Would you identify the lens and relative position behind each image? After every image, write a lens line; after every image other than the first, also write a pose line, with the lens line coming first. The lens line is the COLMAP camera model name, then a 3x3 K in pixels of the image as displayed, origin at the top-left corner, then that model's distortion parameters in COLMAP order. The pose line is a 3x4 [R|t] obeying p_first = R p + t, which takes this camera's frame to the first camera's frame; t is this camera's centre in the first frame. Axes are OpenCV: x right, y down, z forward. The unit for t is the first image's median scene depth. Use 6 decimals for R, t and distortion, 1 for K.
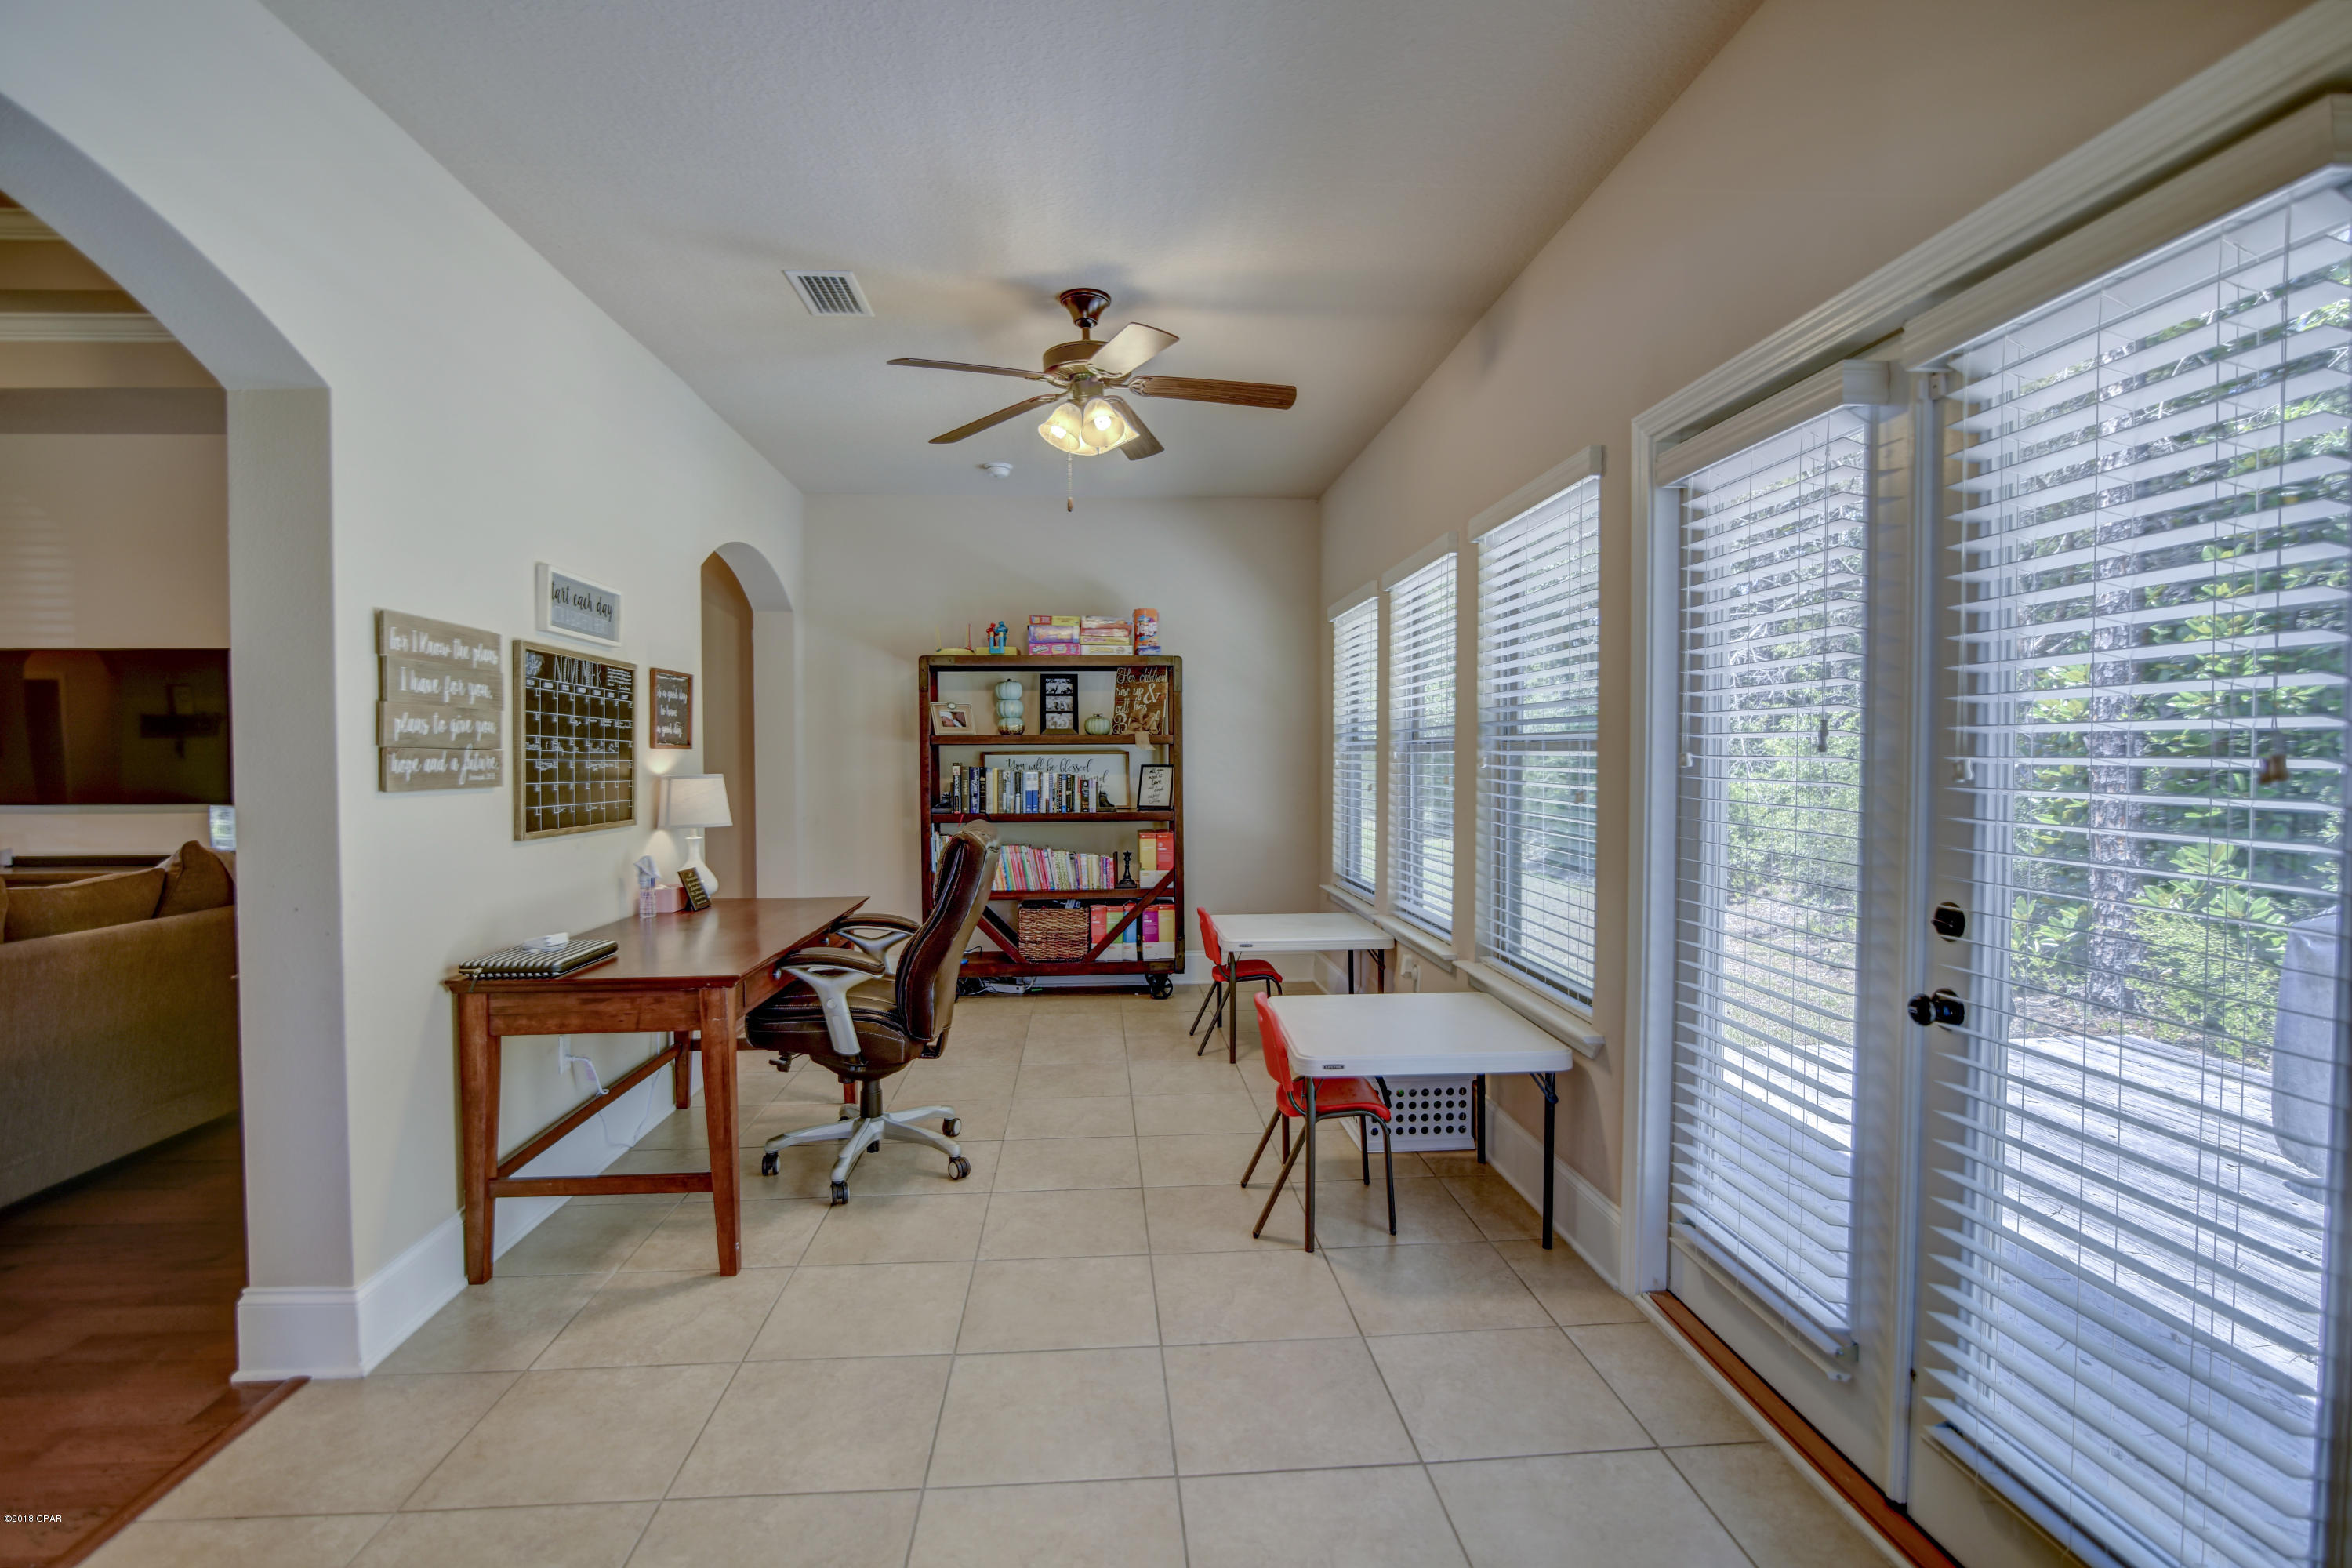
lens RADIAL K [[1124.2, 0, 1168.9], [0, 1124.2, 786.5], [0, 0, 1]] dist [-0.019047, -0.000336]
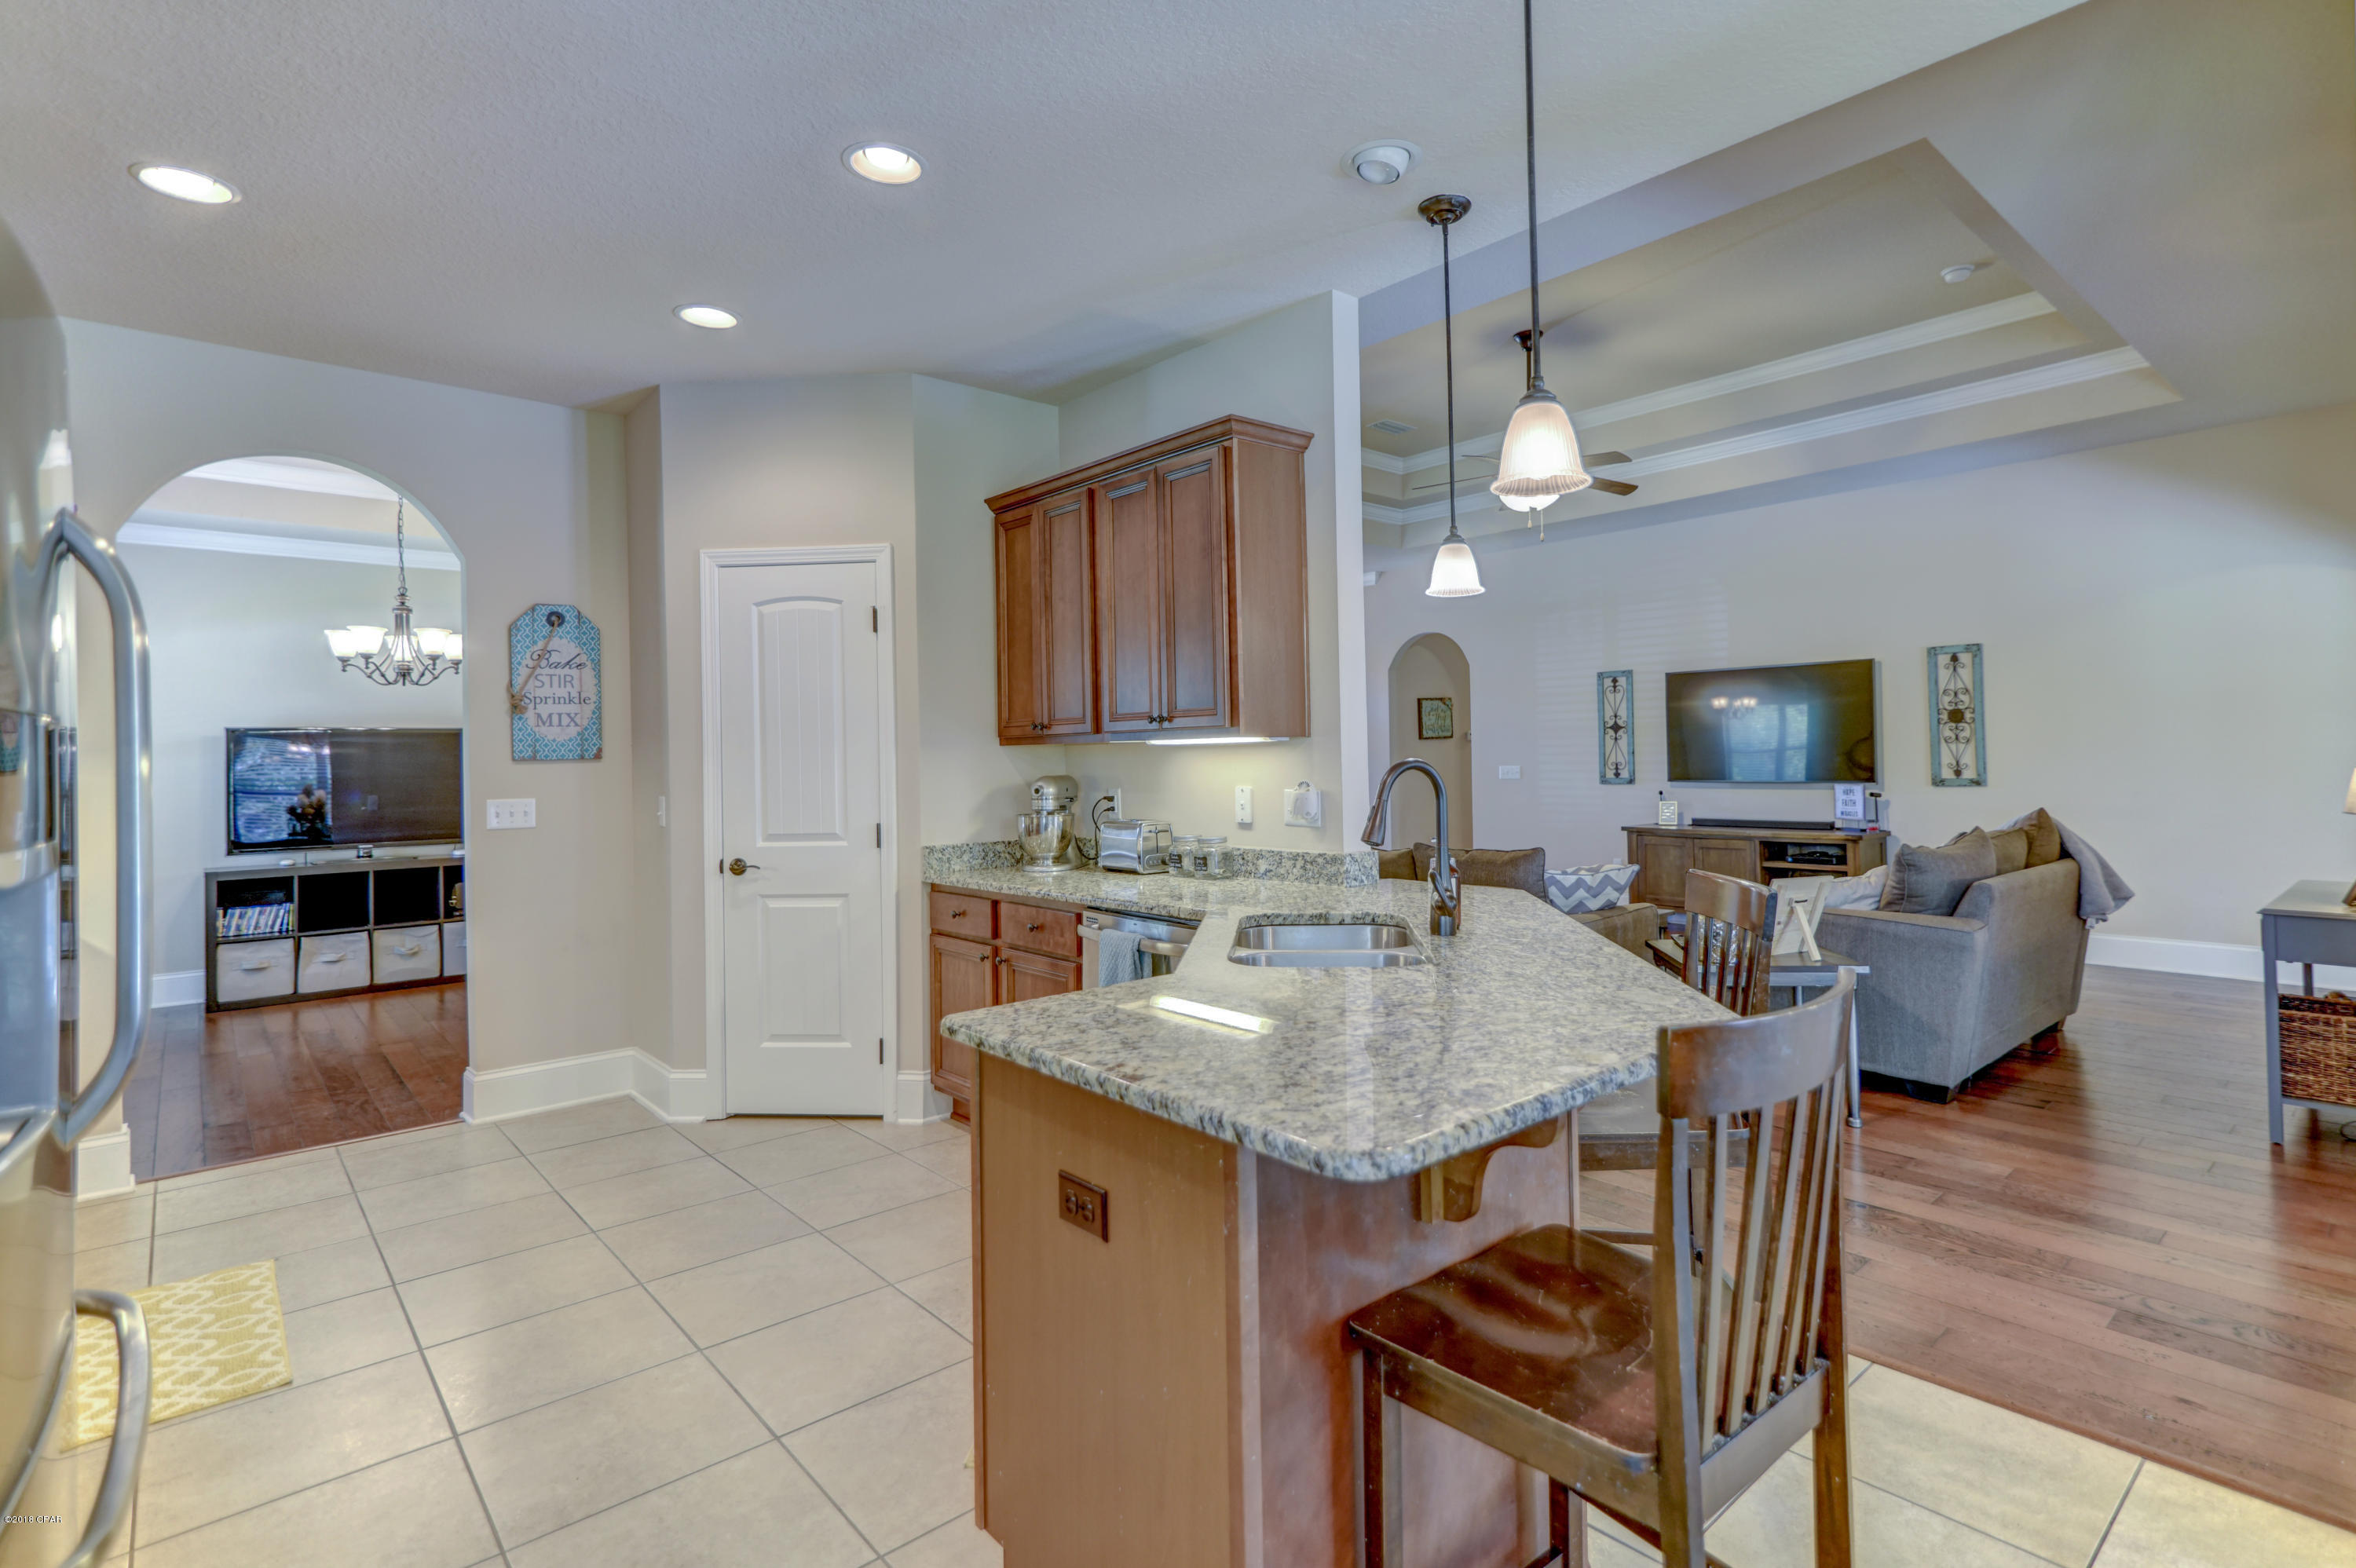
lens RADIAL K [[1144.0, 0, 1234.9], [0, 1144.0, 742.4], [0, 0, 1]] dist [0.009339, -0.000765]
pose [[0.620831, -0.017047, -0.783759, -0.352177], [-0.007444, 0.999590, -0.027638, 0.014466], [0.783909, 0.022993, 0.620450, -0.495283]]
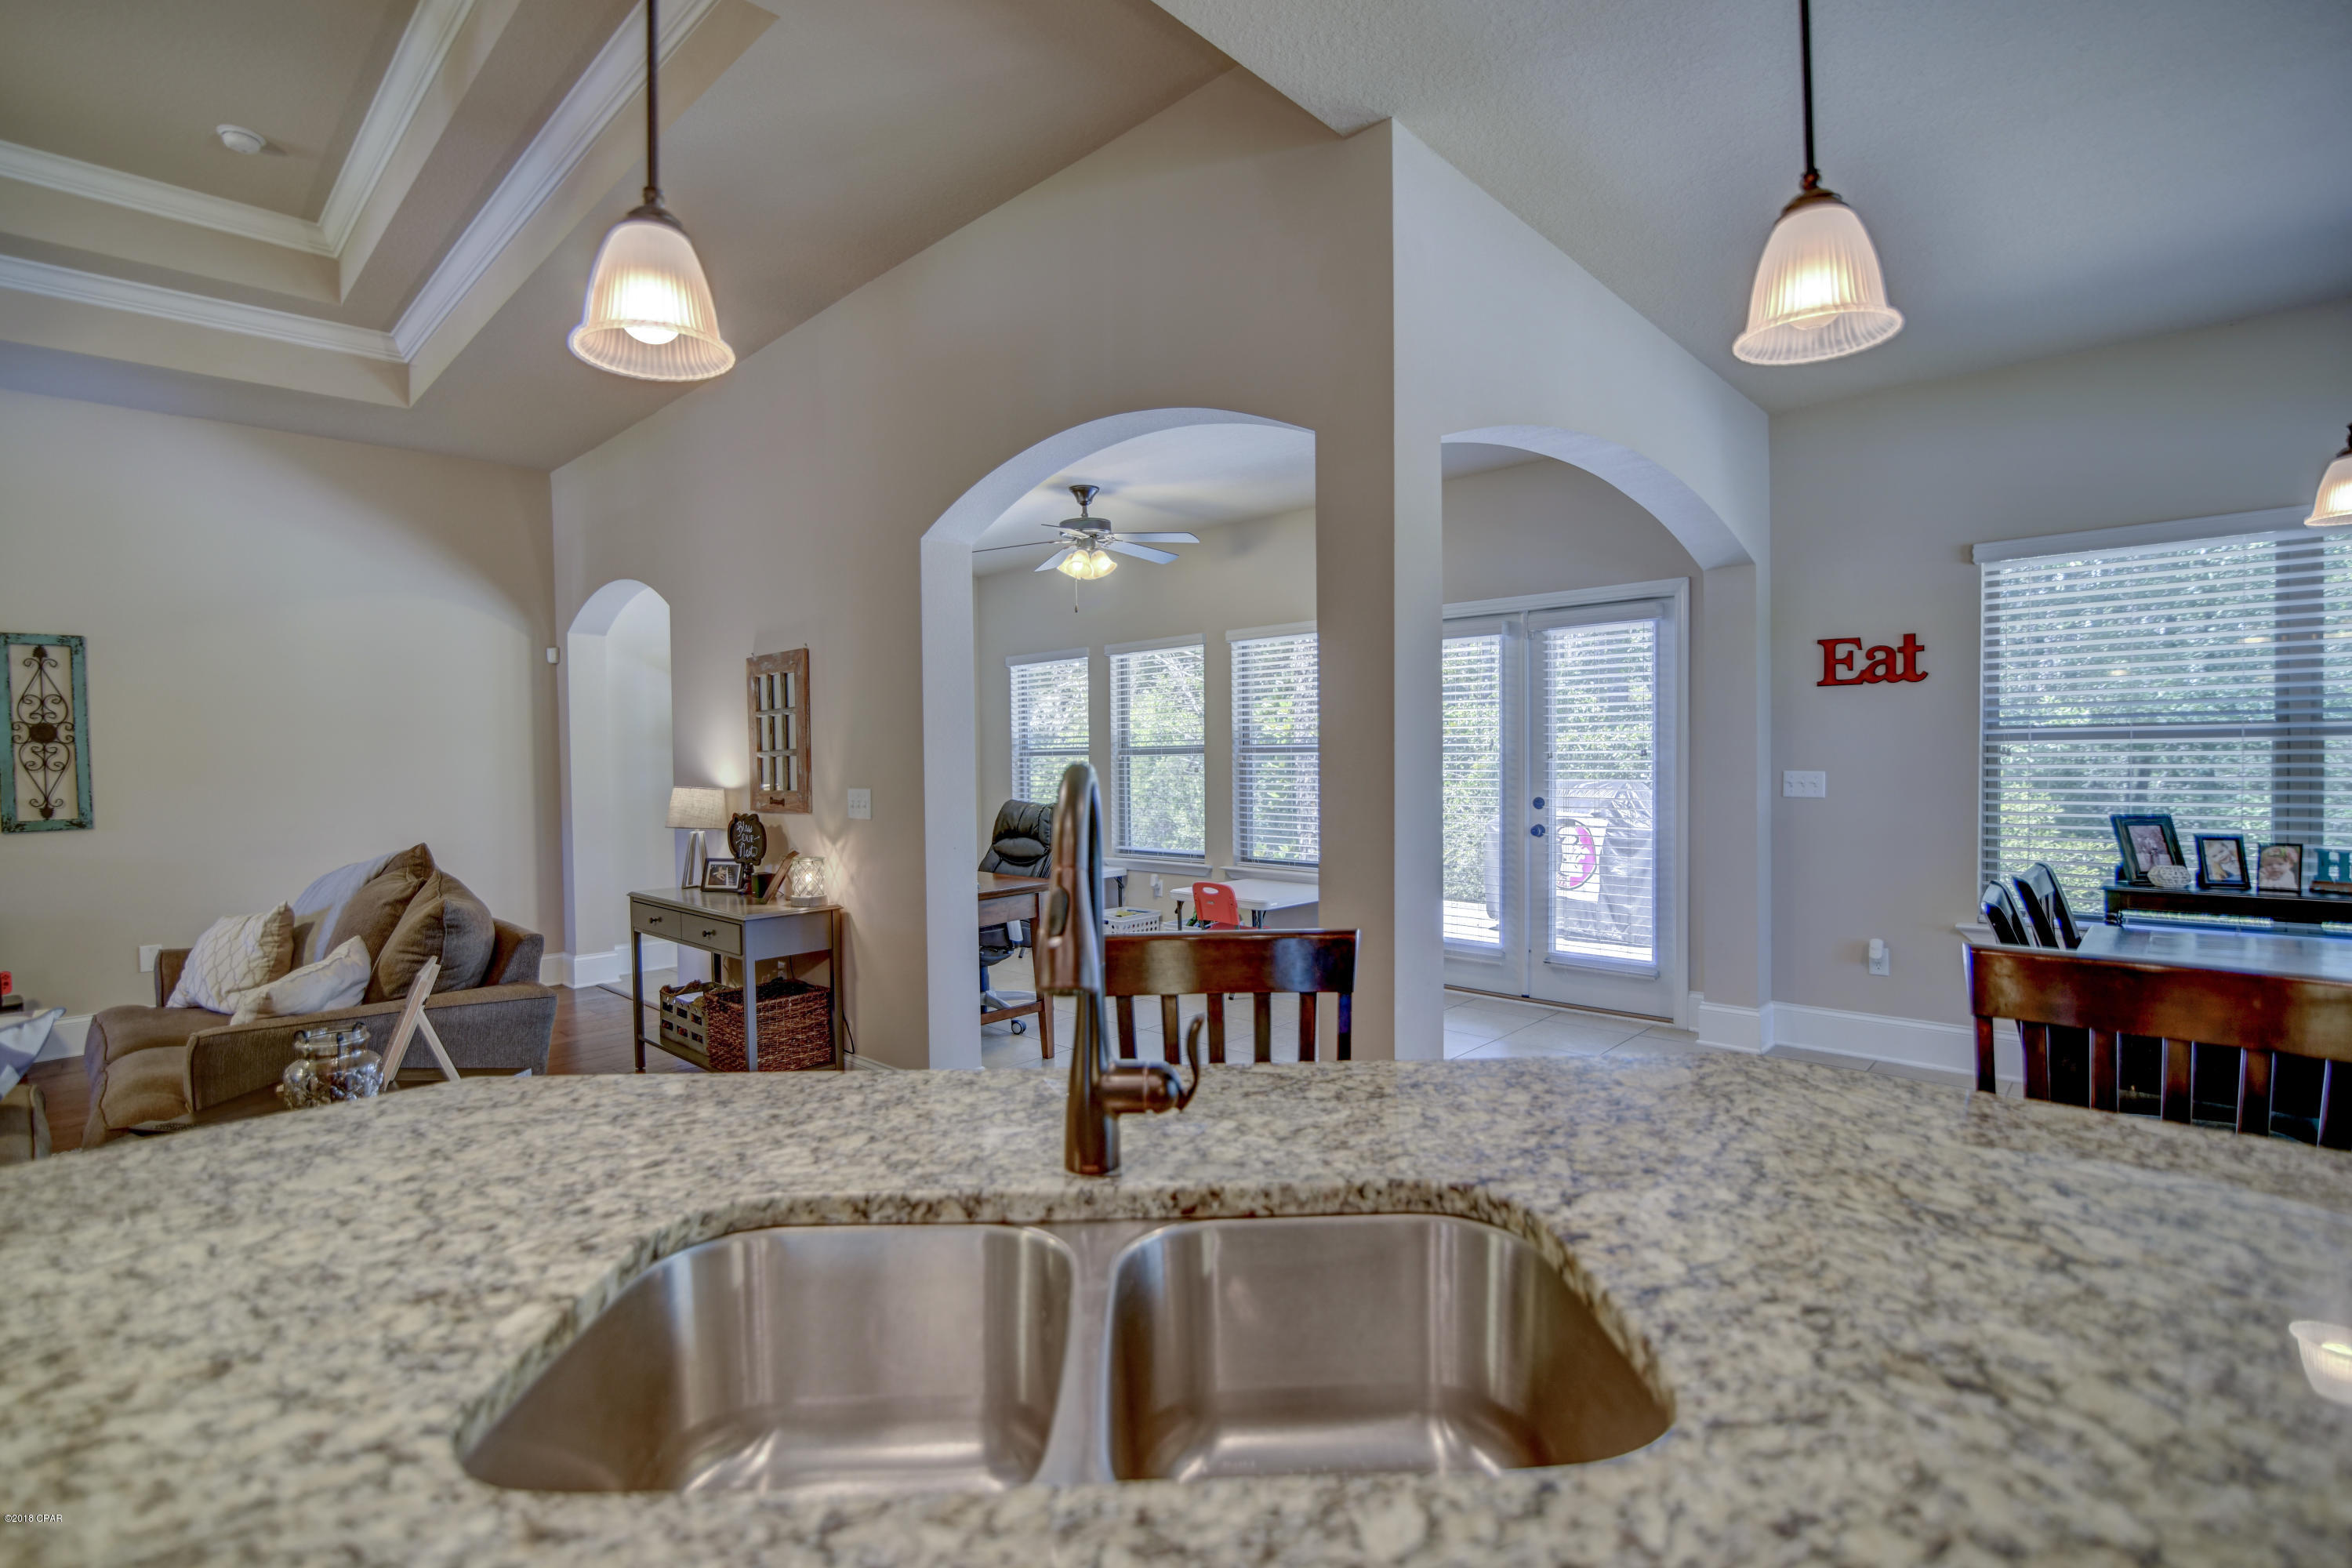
lens RADIAL K [[1077.6, 0, 1170.4], [0, 1077.6, 781.8], [0, 0, 1]] dist [-0.021544, 0.000218]
pose [[0.737980, -0.025659, 0.674334, -0.892801], [0.032437, 0.999471, 0.002533, 0.007870], [-0.674042, 0.020004, 0.738422, -0.233466]]
